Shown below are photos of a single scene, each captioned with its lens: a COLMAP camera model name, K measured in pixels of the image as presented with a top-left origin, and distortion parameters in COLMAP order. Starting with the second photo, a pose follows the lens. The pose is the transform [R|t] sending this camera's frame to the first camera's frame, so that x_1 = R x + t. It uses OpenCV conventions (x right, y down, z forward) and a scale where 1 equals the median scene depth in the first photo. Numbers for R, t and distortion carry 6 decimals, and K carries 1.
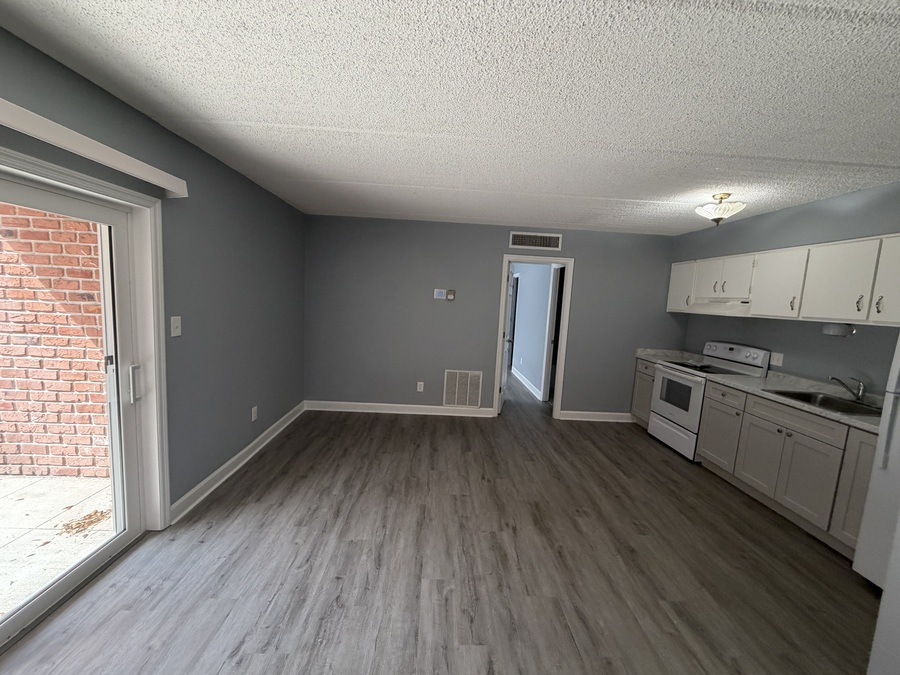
lens RADIAL K [[356.7, 0, 448.2], [0, 356.7, 336.2], [0, 0, 1]] dist [0.004213, -0.000557]
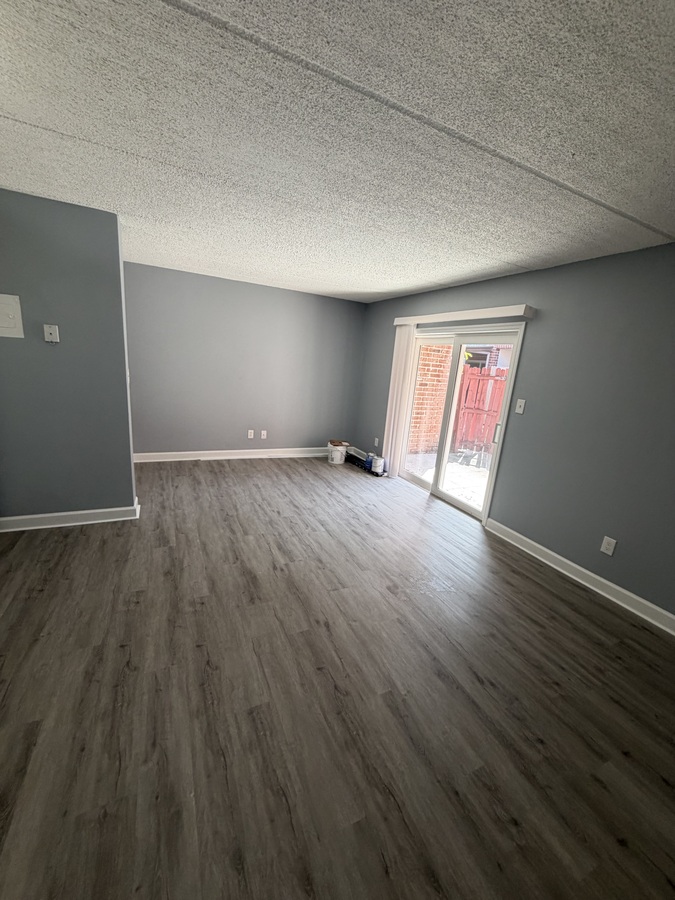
lens RADIAL K [[359.3, 0, 339.8], [0, 359.3, 446.0], [0, 0, 1]] dist [0.002167, 0.000410]
pose [[-0.903403, -0.029200, -0.427798, 0.415552], [-0.176395, 0.934658, 0.308707, -0.159060], [0.390831, 0.354348, -0.849523, 1.602401]]
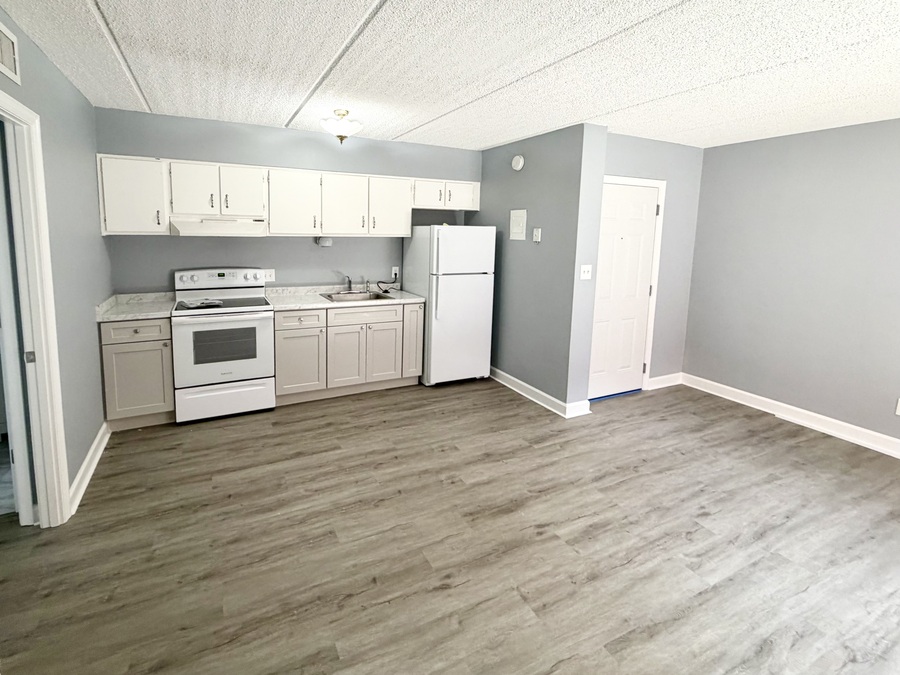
lens RADIAL K [[419.7, 0, 405.9], [0, 419.7, 279.6], [0, 0, 1]] dist [0.001105, 0.000031]
pose [[-0.391978, -0.167761, 0.904549, -0.383514], [0.065407, 0.975663, 0.209294, -0.180372], [-0.917647, 0.141203, -0.371465, 1.314801]]
